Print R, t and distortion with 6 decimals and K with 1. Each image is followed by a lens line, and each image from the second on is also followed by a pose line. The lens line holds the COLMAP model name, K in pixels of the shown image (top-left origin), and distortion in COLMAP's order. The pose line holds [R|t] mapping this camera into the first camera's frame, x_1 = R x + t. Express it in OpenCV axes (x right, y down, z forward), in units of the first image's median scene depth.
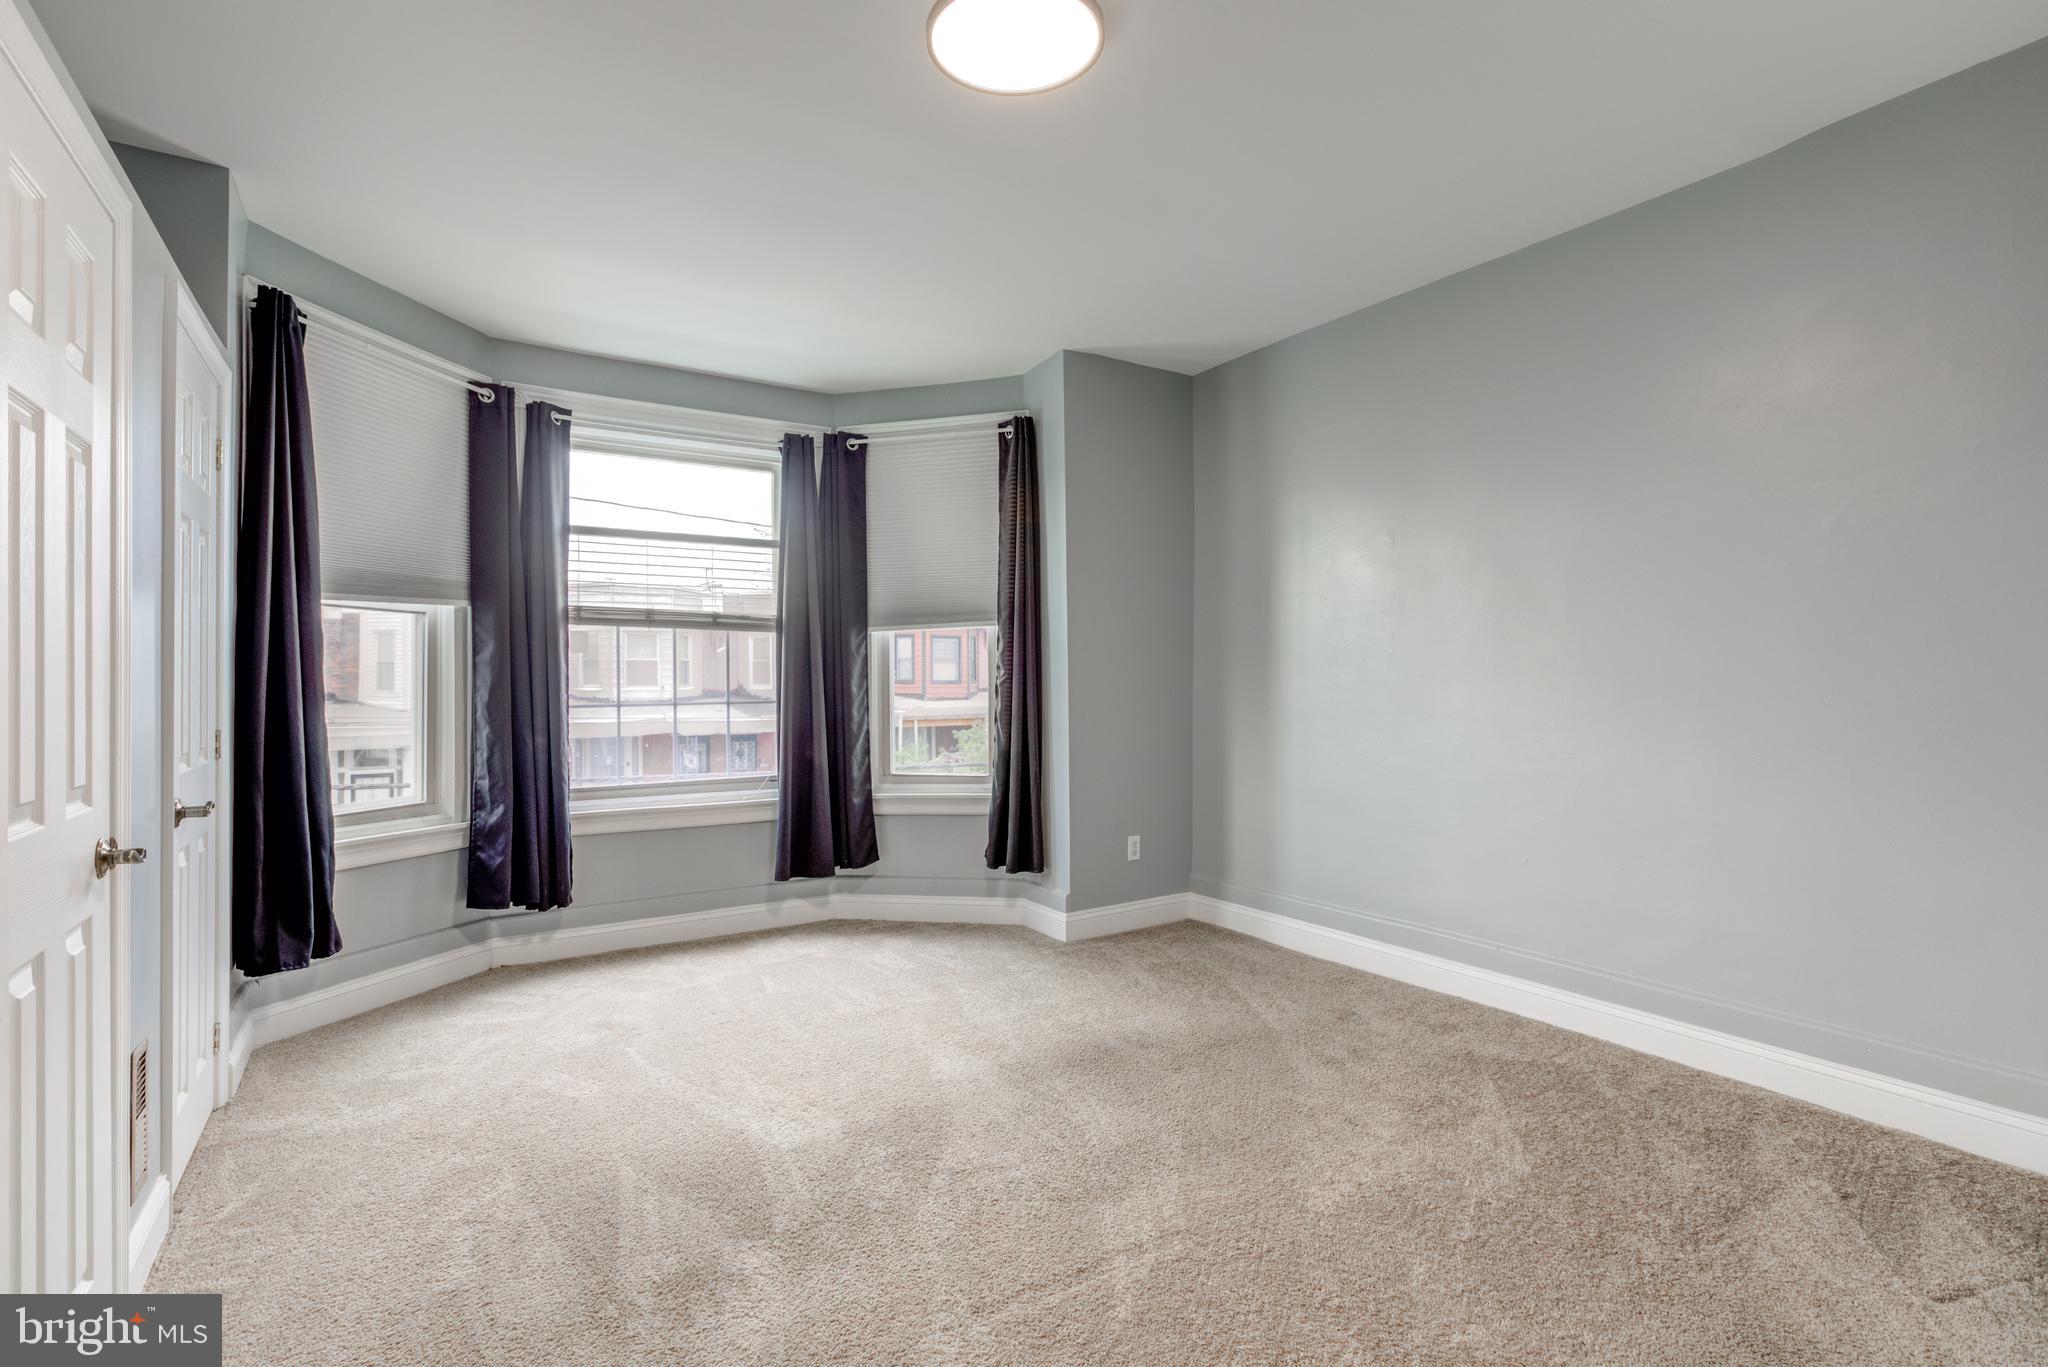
lens RADIAL K [[949.6, 0, 1025.0], [0, 949.6, 677.6], [0, 0, 1]] dist [0.000085, 0.001197]
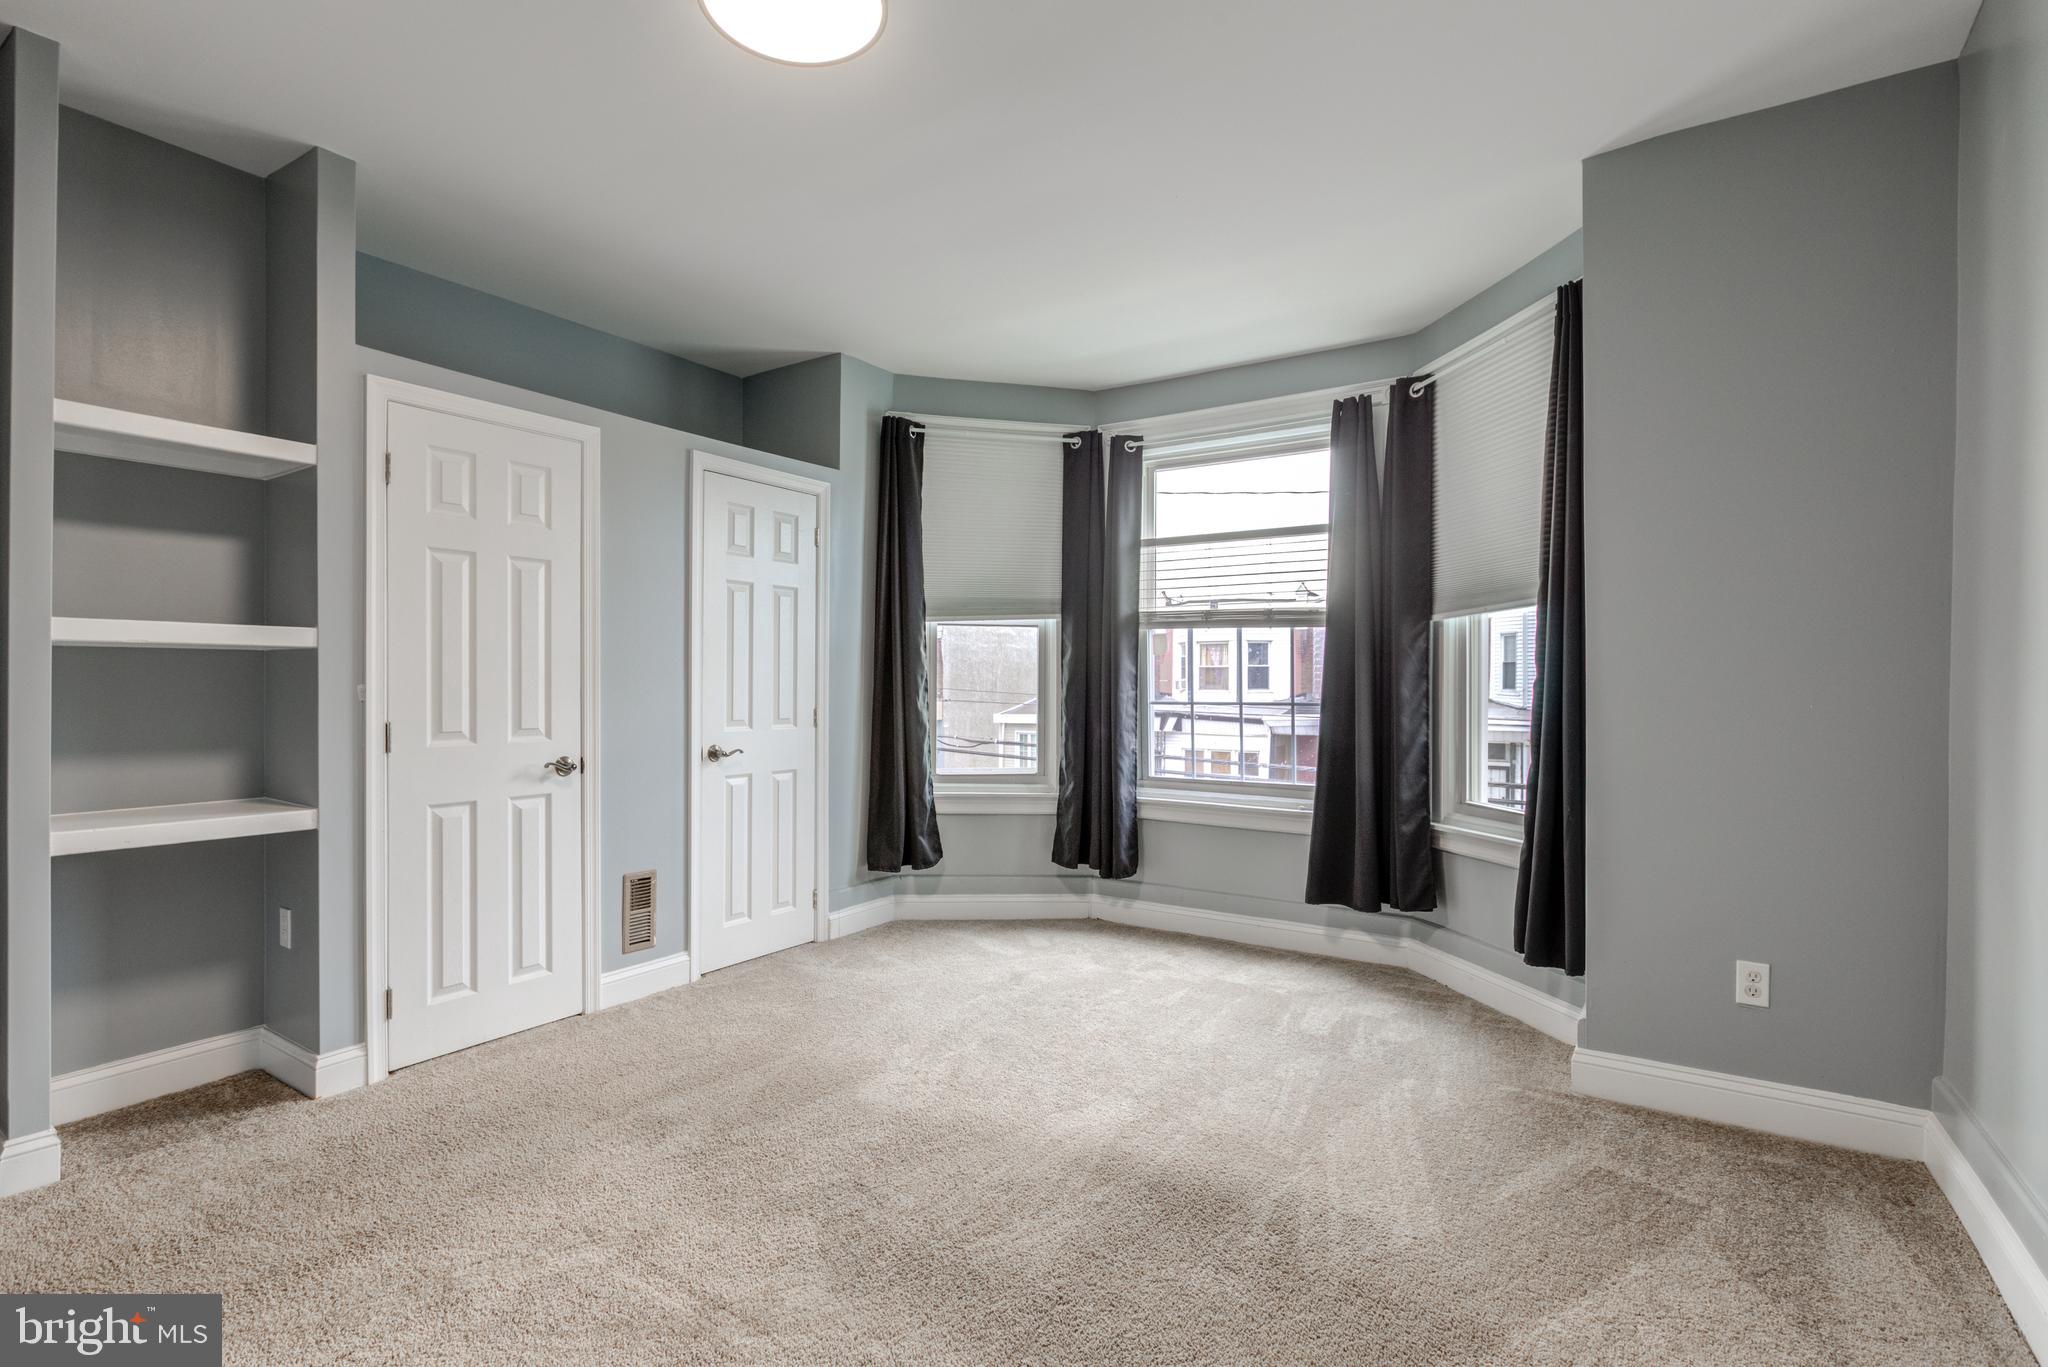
lens RADIAL K [[949.6, 0, 1023.6], [0, 949.6, 690.2], [0, 0, 1]] dist [0.000085, 0.001197]
pose [[0.420544, 0.014644, -0.907154, 0.477230], [-0.003079, 0.999887, 0.014713, -0.000340], [0.907267, -0.003395, 0.420541, 0.405842]]
